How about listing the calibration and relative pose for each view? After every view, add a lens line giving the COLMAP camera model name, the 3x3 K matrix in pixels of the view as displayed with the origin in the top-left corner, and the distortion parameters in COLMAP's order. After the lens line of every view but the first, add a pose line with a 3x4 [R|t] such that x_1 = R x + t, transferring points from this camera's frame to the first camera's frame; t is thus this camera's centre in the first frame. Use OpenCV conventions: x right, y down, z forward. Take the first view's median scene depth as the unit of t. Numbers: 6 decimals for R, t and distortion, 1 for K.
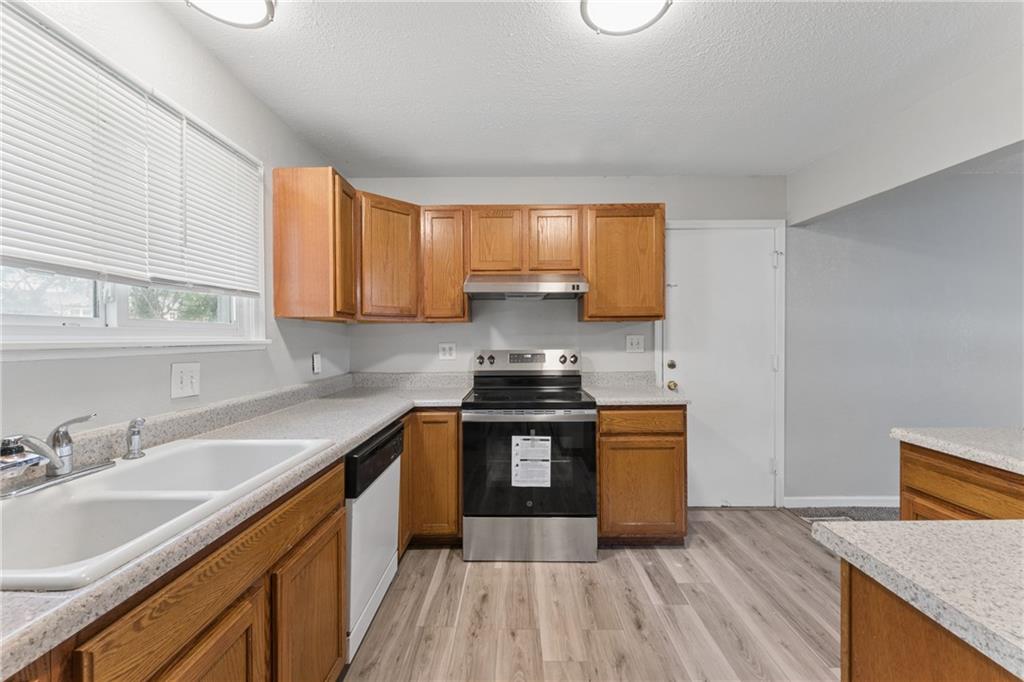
lens RADIAL K [[406.3, 0, 515.9], [0, 406.3, 339.6], [0, 0, 1]] dist [-0.000913, 0.000051]
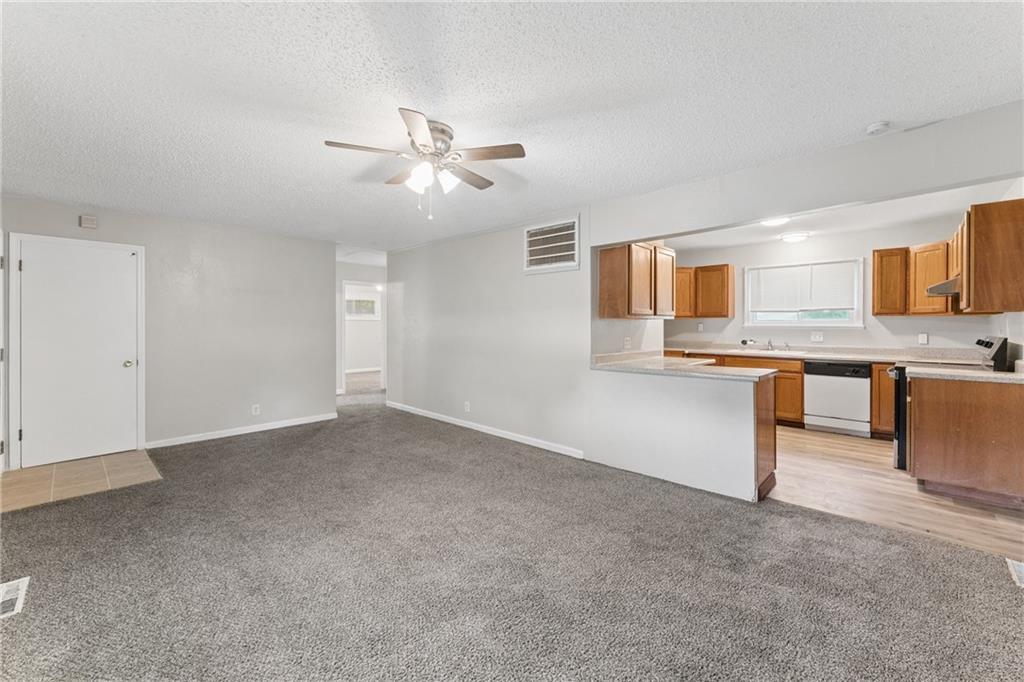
lens RADIAL K [[416.7, 0, 510.2], [0, 416.7, 324.4], [0, 0, 1]] dist [0.000314, 0.000104]
pose [[-0.685204, 0.006099, -0.728325, 2.259745], [-0.001668, 0.999949, 0.009943, -0.023328], [0.728349, 0.008028, -0.685159, 0.958174]]
